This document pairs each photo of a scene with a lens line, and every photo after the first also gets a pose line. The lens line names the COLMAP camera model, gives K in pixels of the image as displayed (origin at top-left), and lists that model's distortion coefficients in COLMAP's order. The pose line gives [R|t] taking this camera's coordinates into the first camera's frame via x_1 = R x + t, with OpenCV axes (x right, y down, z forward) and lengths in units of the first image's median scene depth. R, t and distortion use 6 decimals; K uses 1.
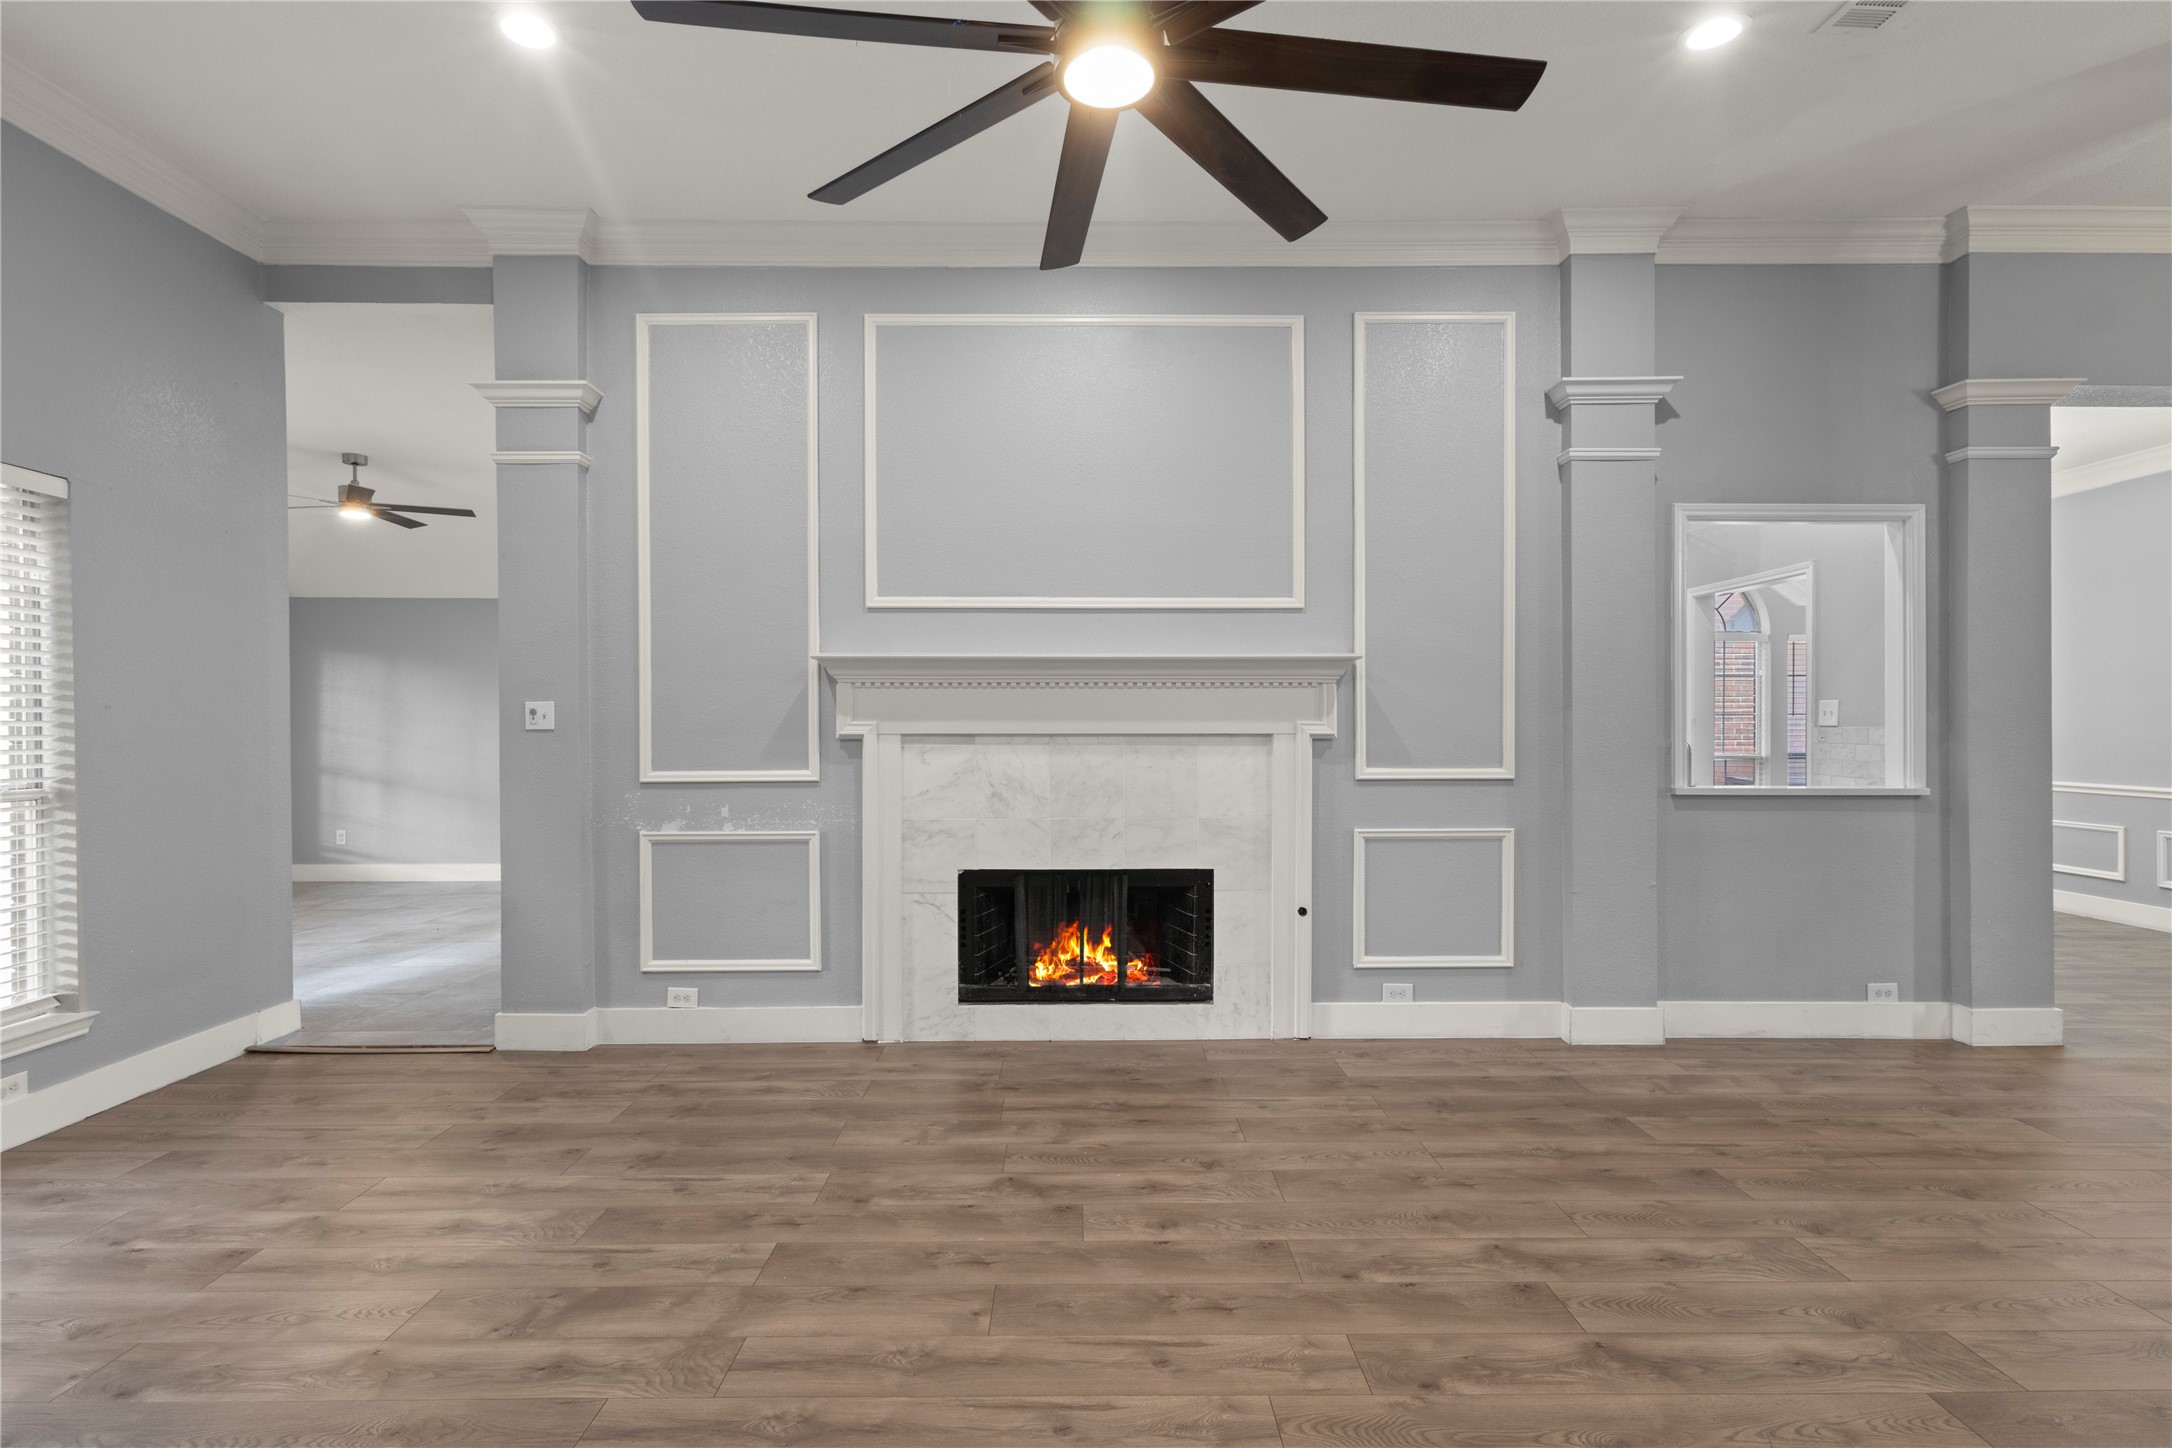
lens RADIAL K [[1003.8, 0, 1087.6], [0, 1003.8, 728.0], [0, 0, 1]] dist [-0.000589, -0.000864]
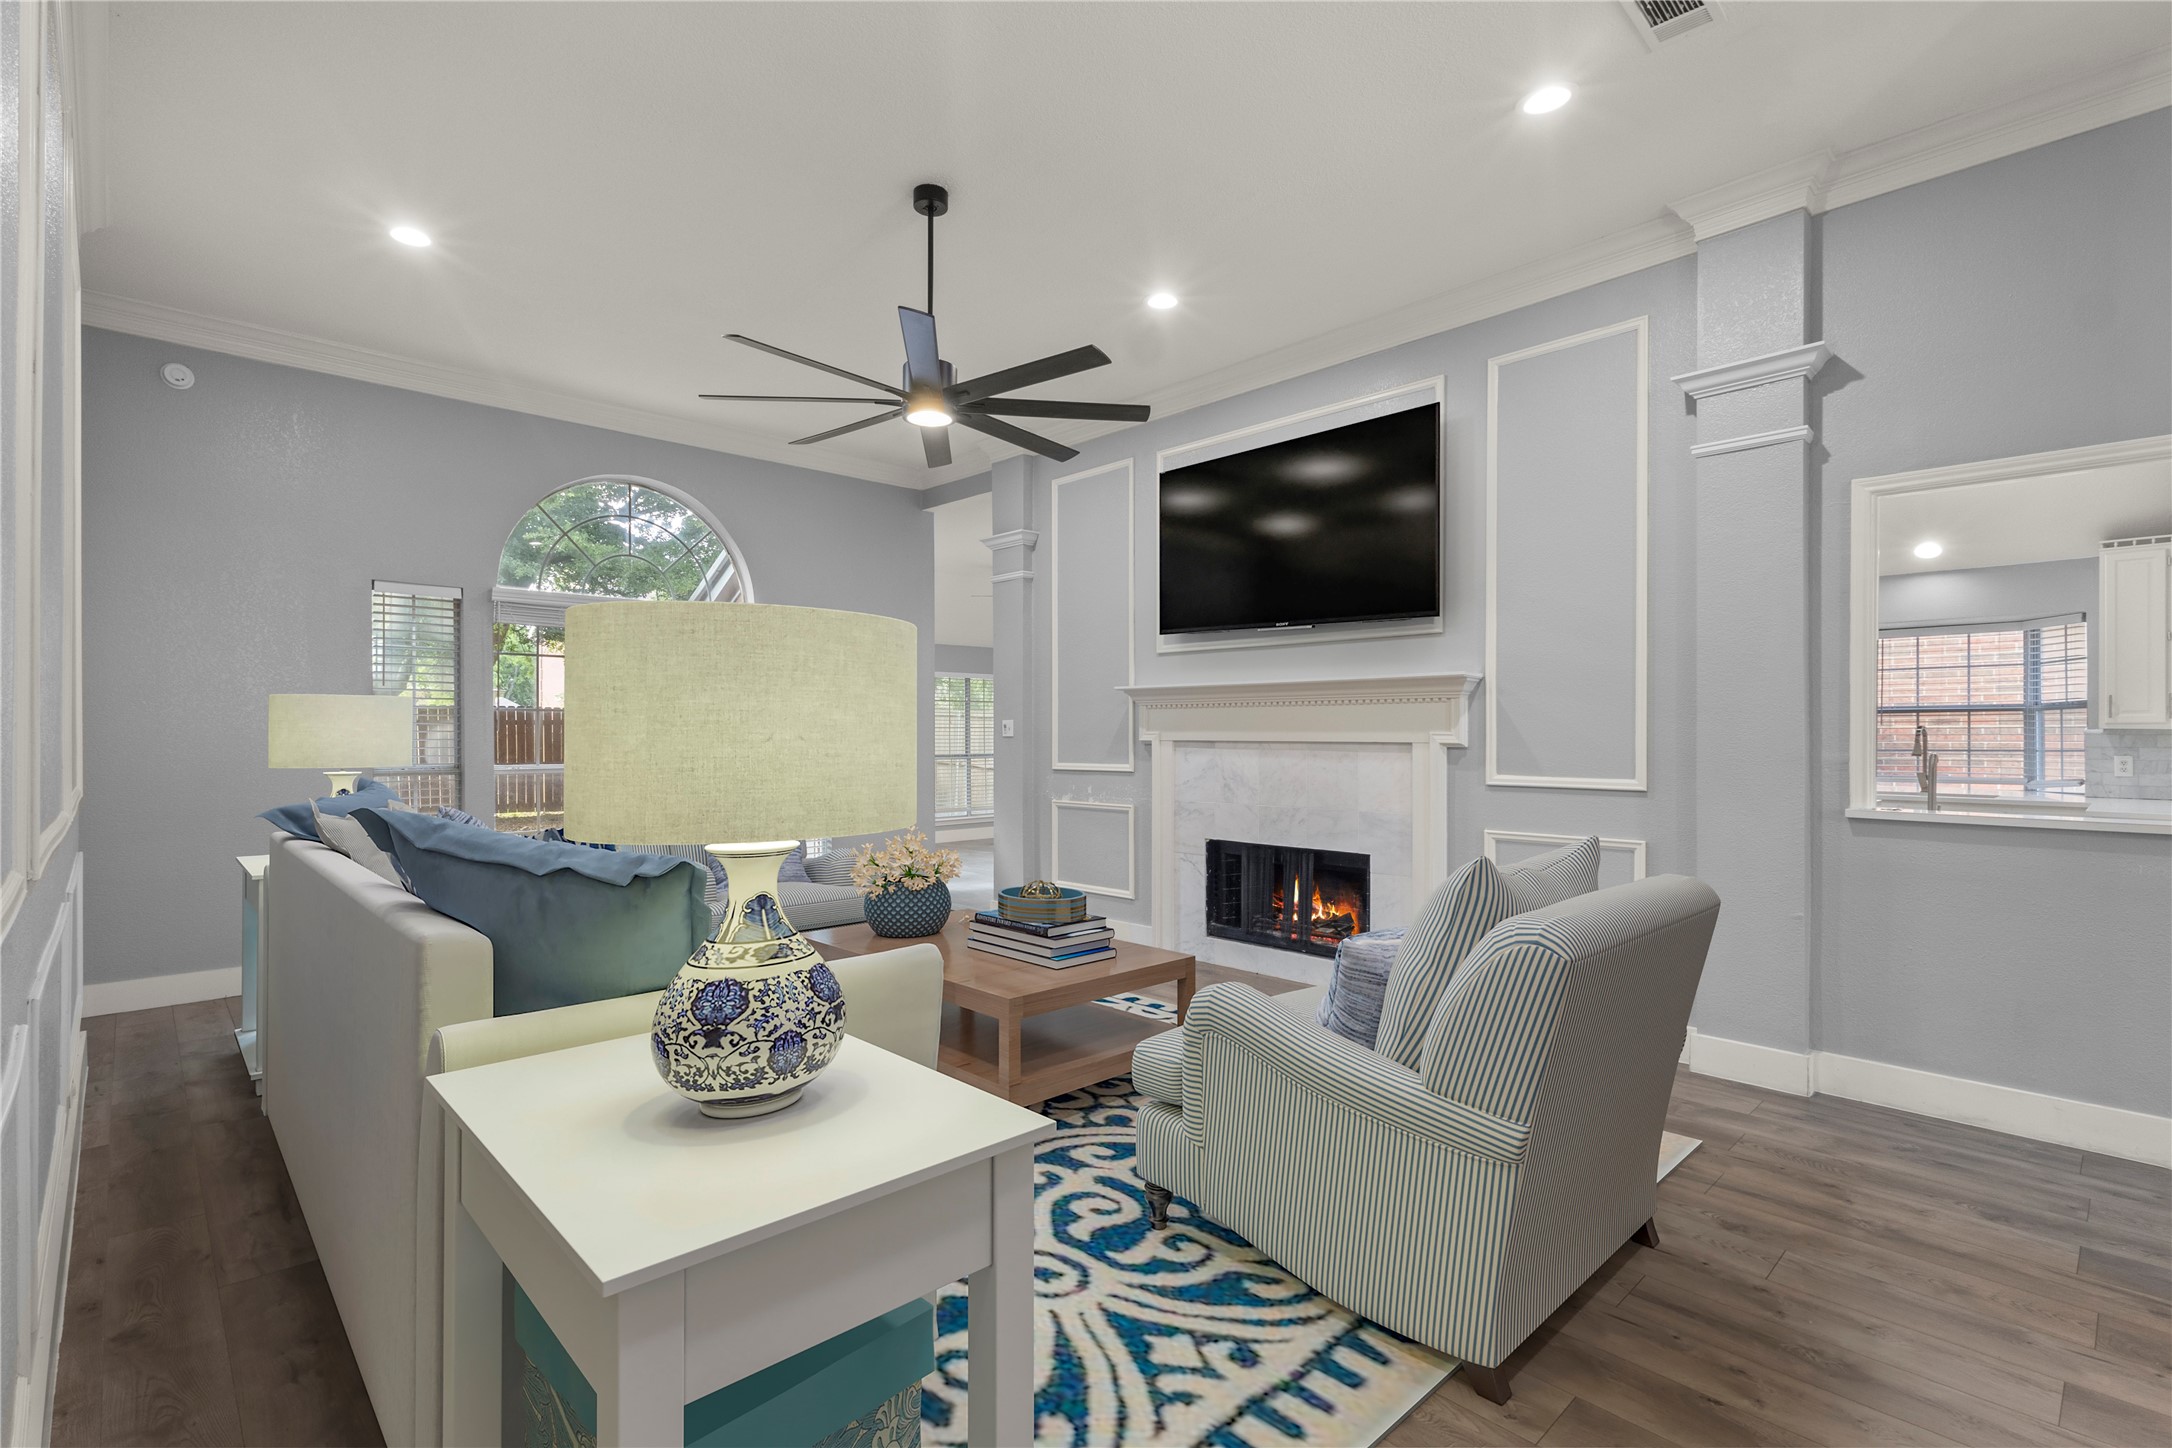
lens RADIAL K [[1003.8, 0, 1078.8], [0, 1003.8, 730.1], [0, 0, 1]] dist [-0.000589, -0.000864]
pose [[0.682965, -0.000230, -0.730451, 0.785897], [-0.004558, 0.999979, -0.004576, -0.001599], [0.730437, 0.006455, 0.682949, -0.077310]]
